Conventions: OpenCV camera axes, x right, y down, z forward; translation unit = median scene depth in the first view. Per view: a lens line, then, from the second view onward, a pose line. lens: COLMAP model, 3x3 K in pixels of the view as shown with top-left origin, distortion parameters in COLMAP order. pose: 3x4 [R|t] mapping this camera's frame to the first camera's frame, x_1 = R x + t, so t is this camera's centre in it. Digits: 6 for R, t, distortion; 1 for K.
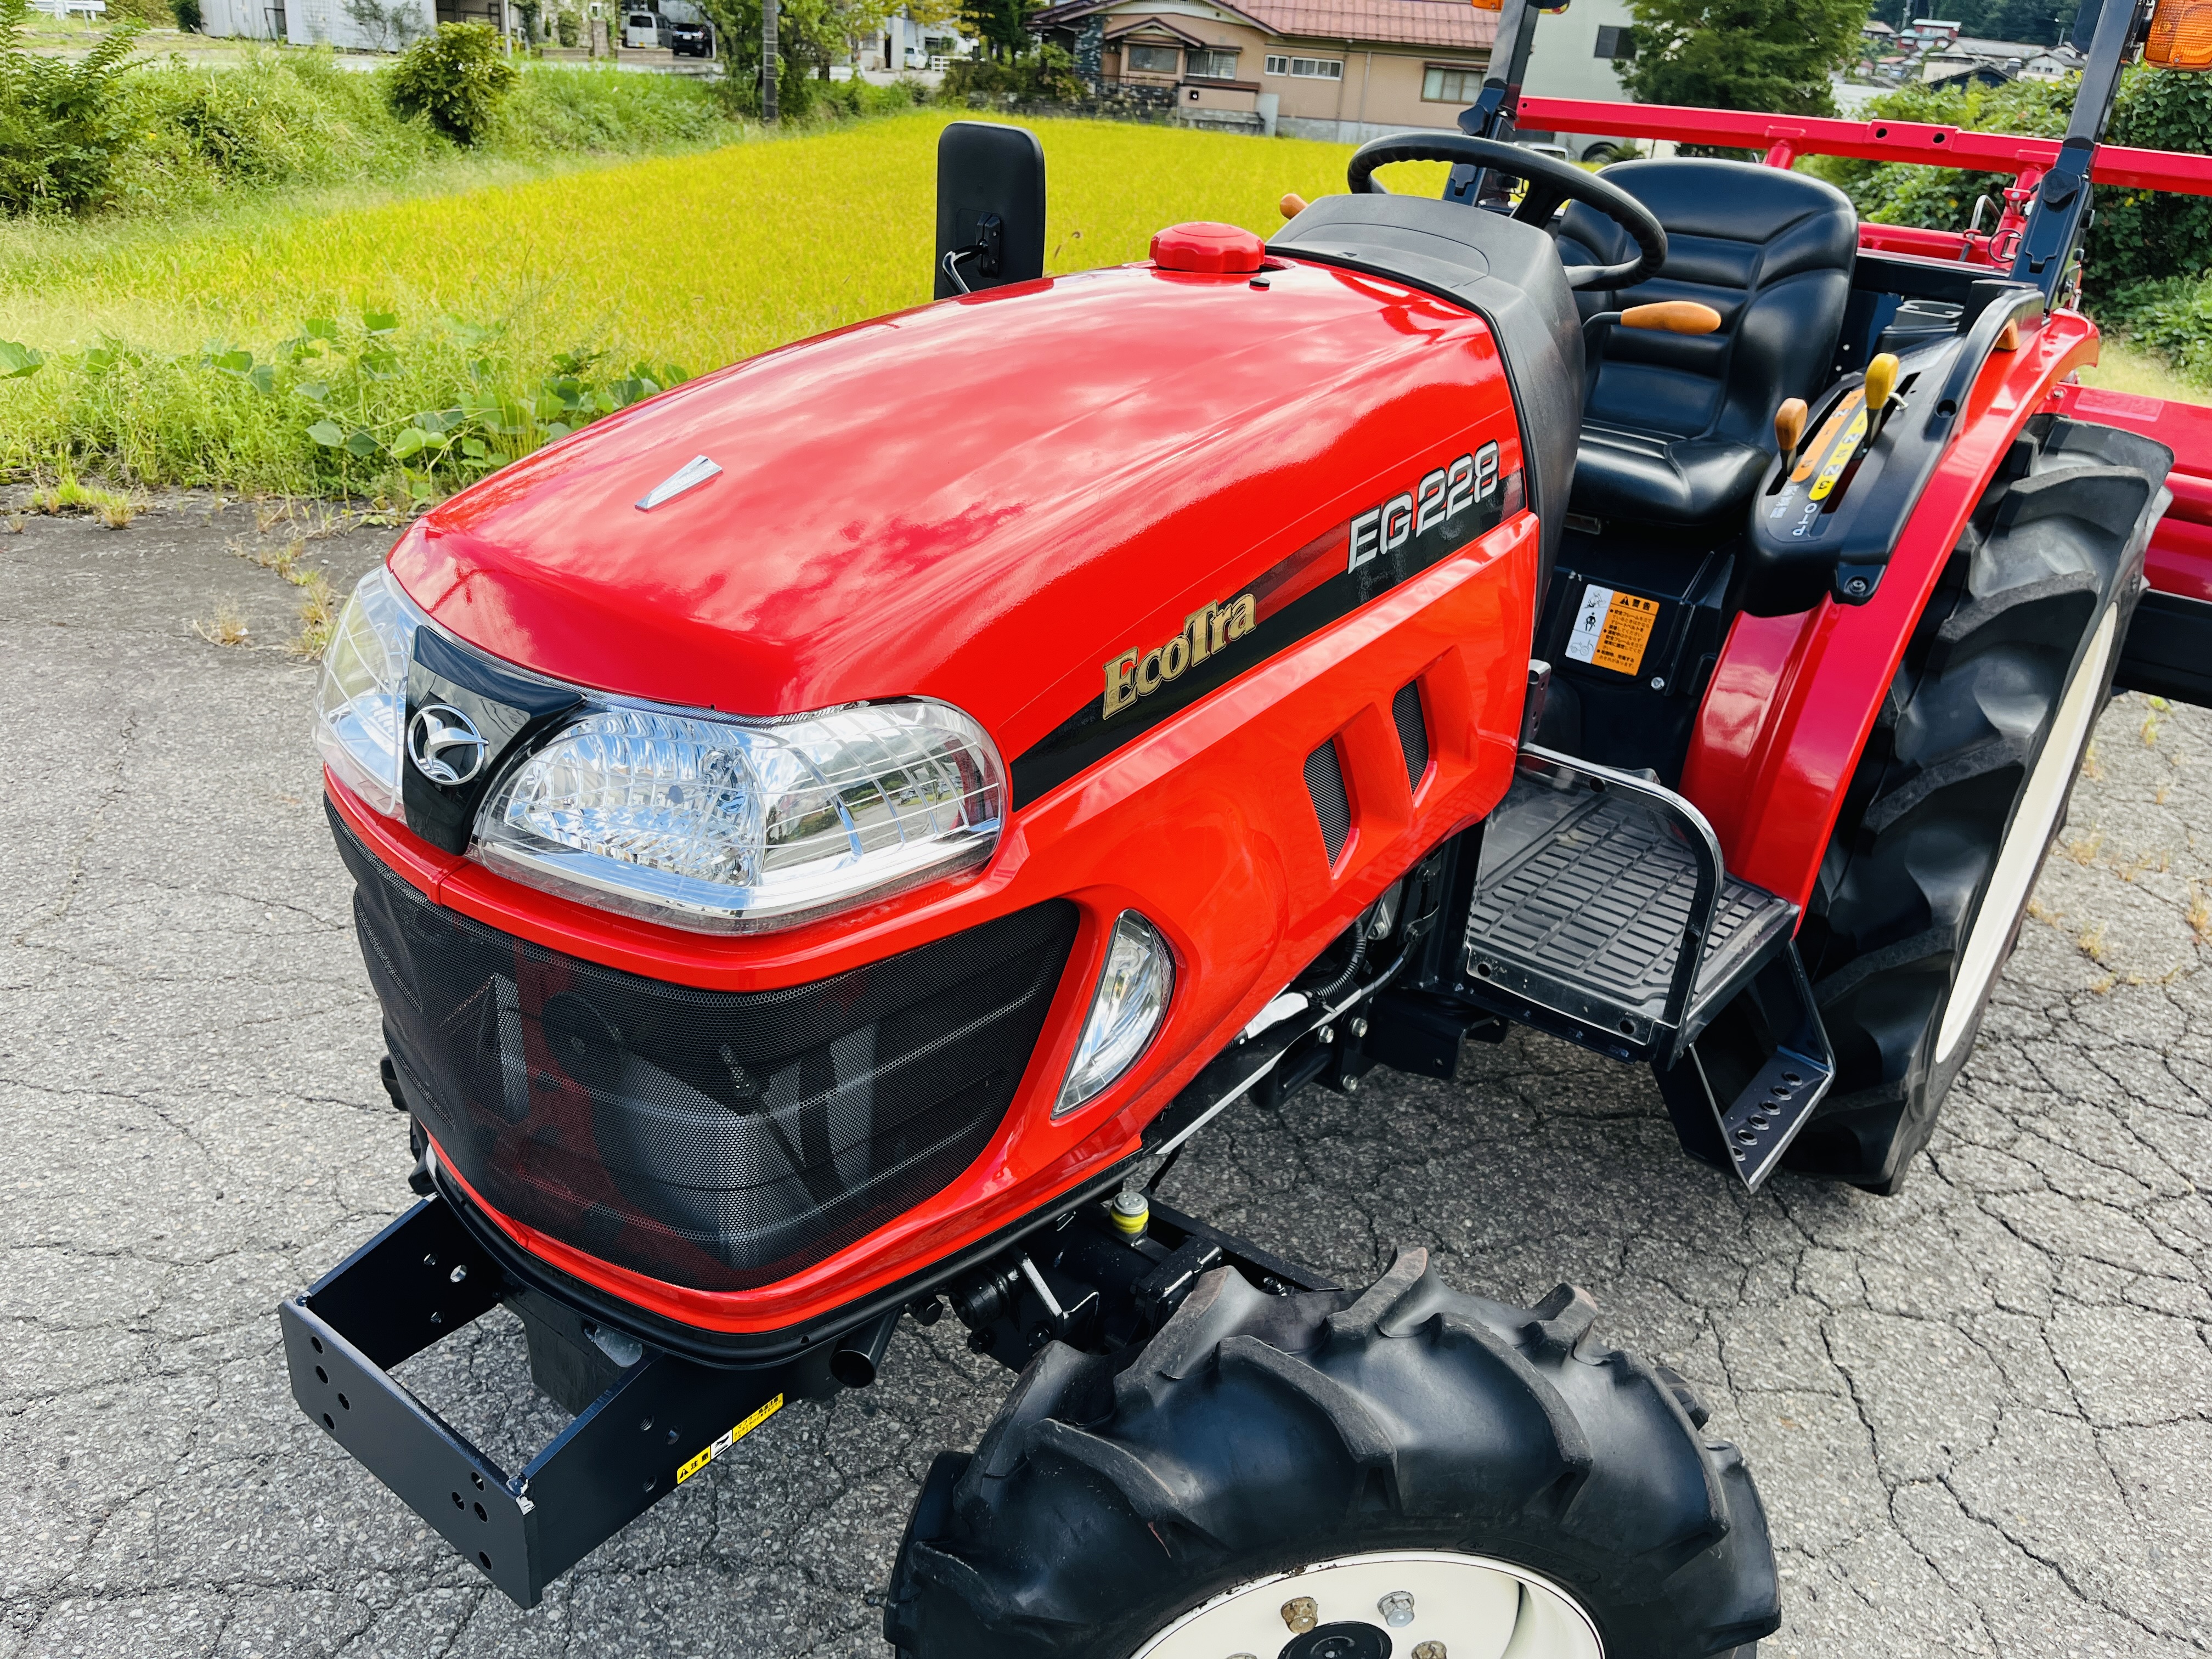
lens RADIAL K [[1708.2, 0, 1106.0], [0, 1708.2, 829.5], [0, 0, 1]] dist [0.085556, -0.137412]
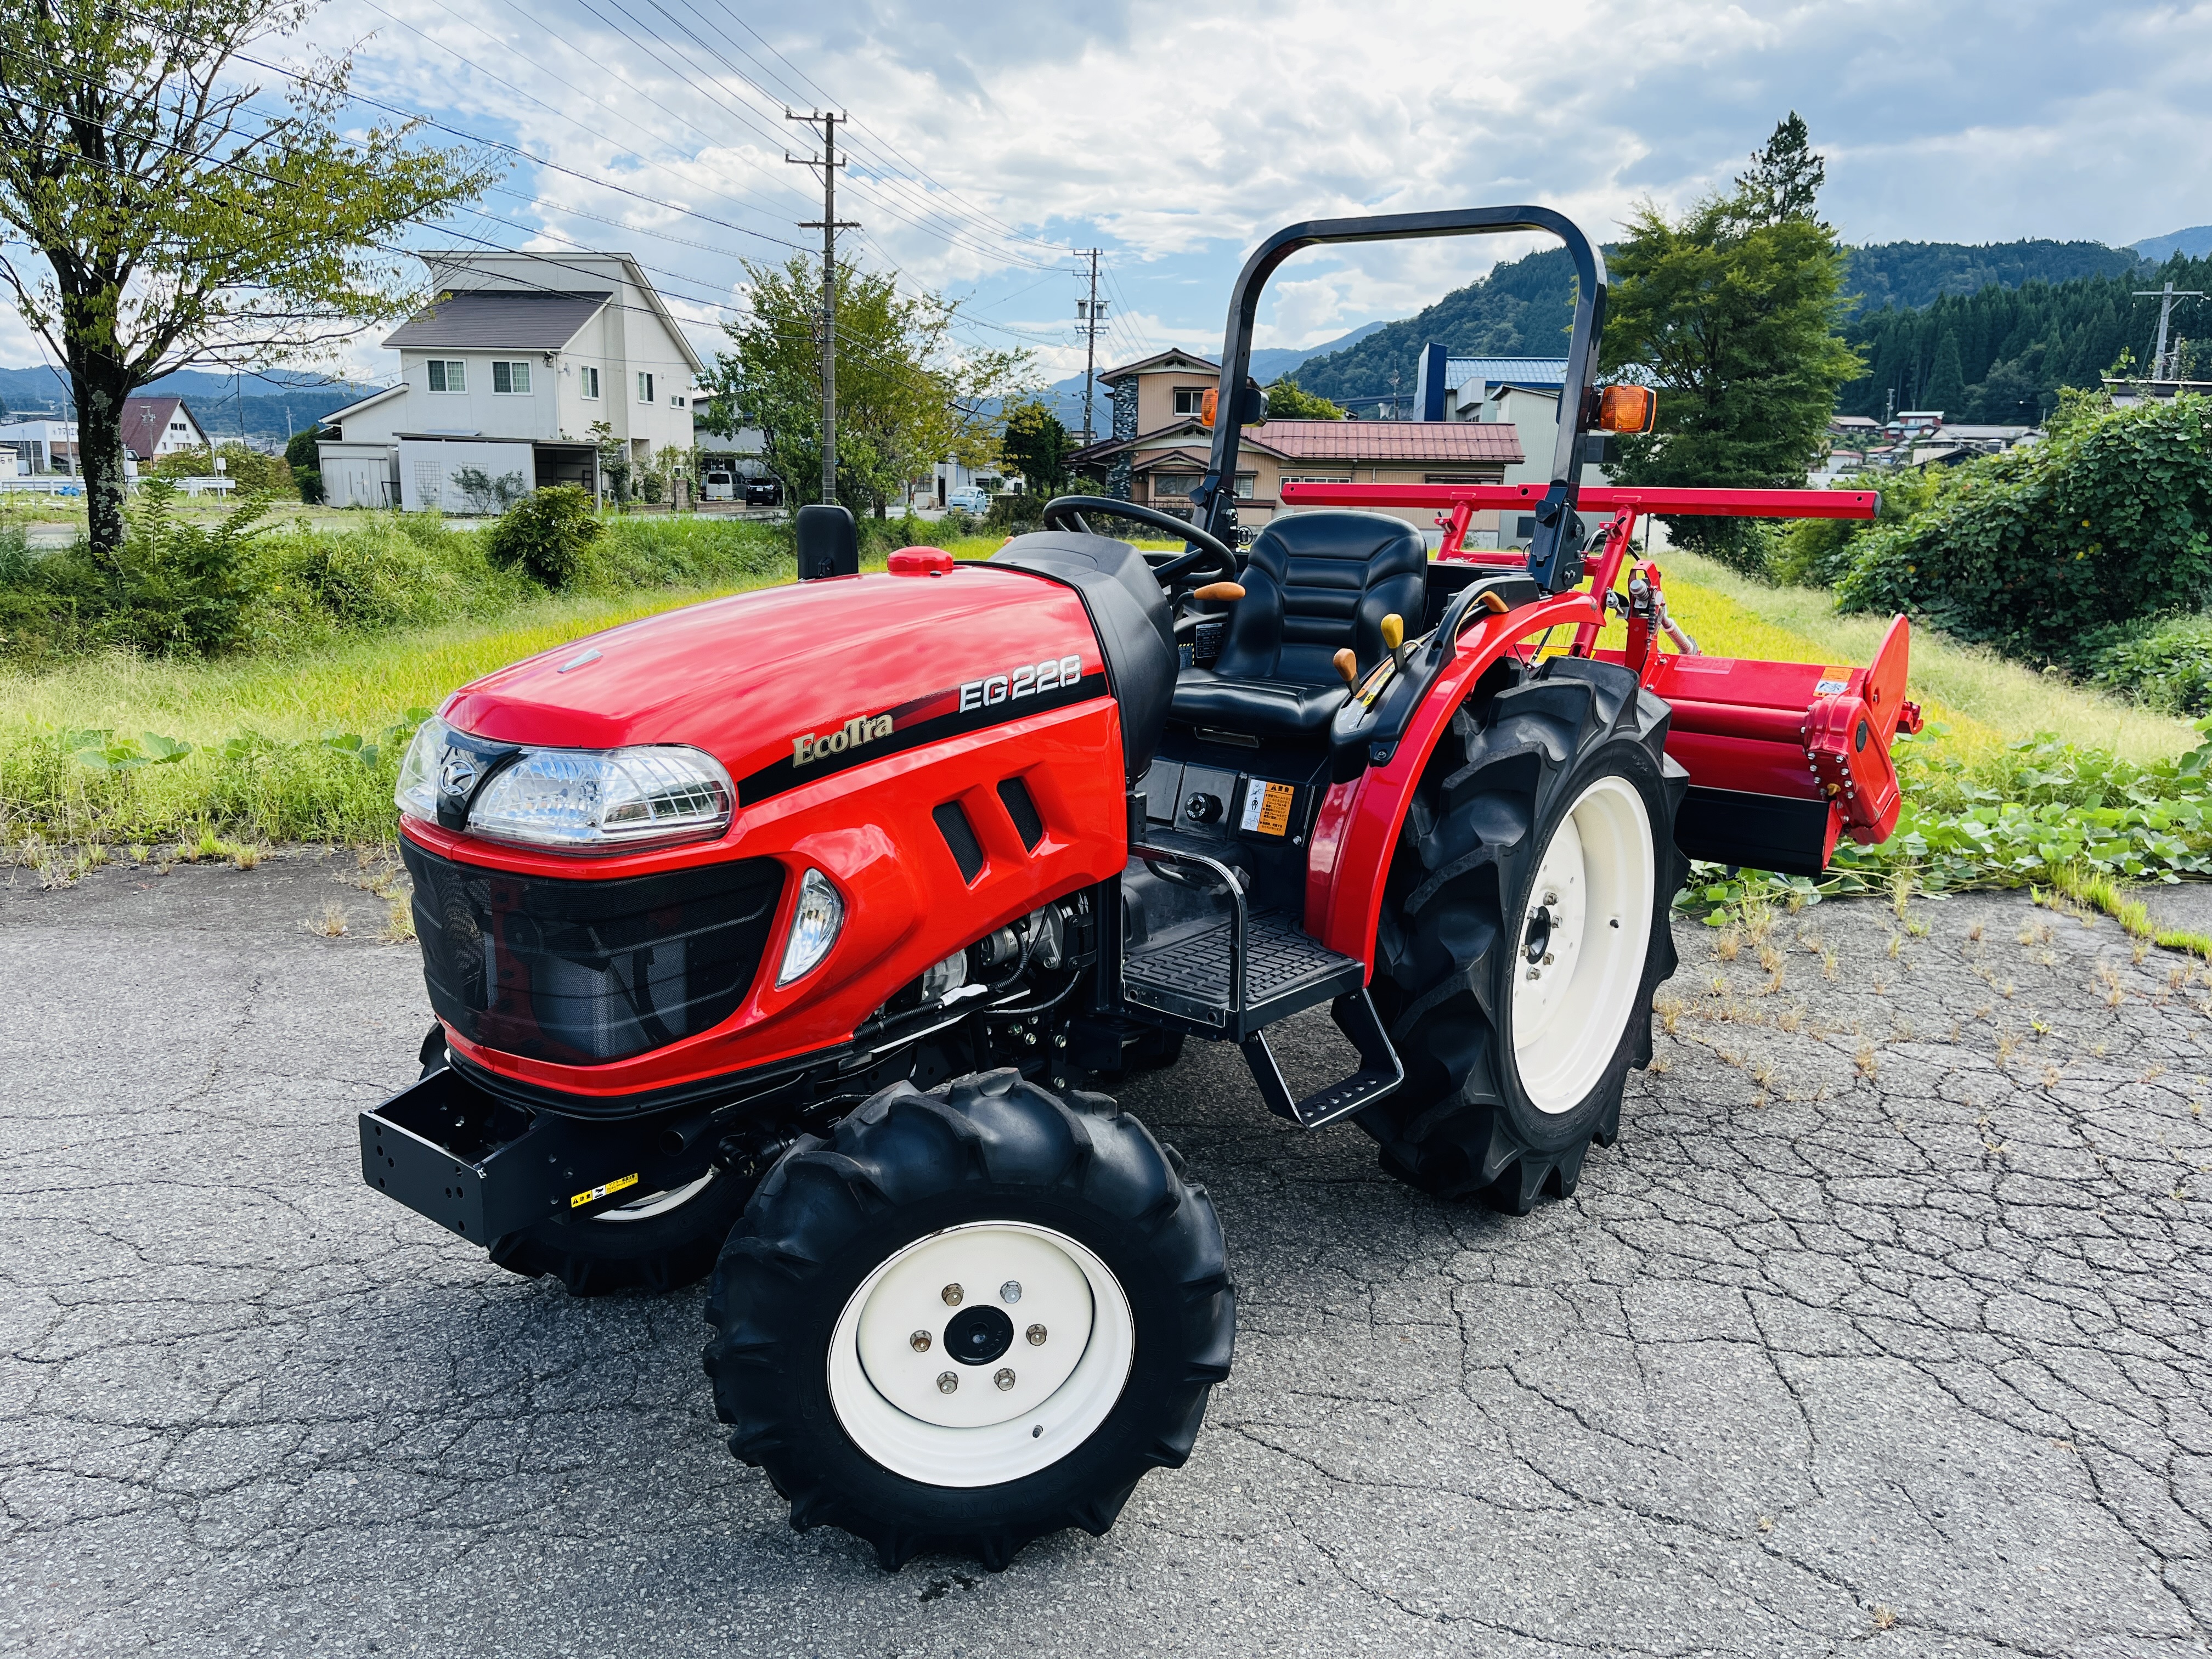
lens RADIAL K [[1643.1, 0, 1106.0], [0, 1643.1, 829.5], [0, 0, 1]] dist [0.034835, -0.026549]
pose [[0.998622, -0.048144, -0.020898, 0.147921], [0.042595, 0.976078, -0.213205, 0.159124], [0.030662, 0.212021, 0.976784, -0.306140]]
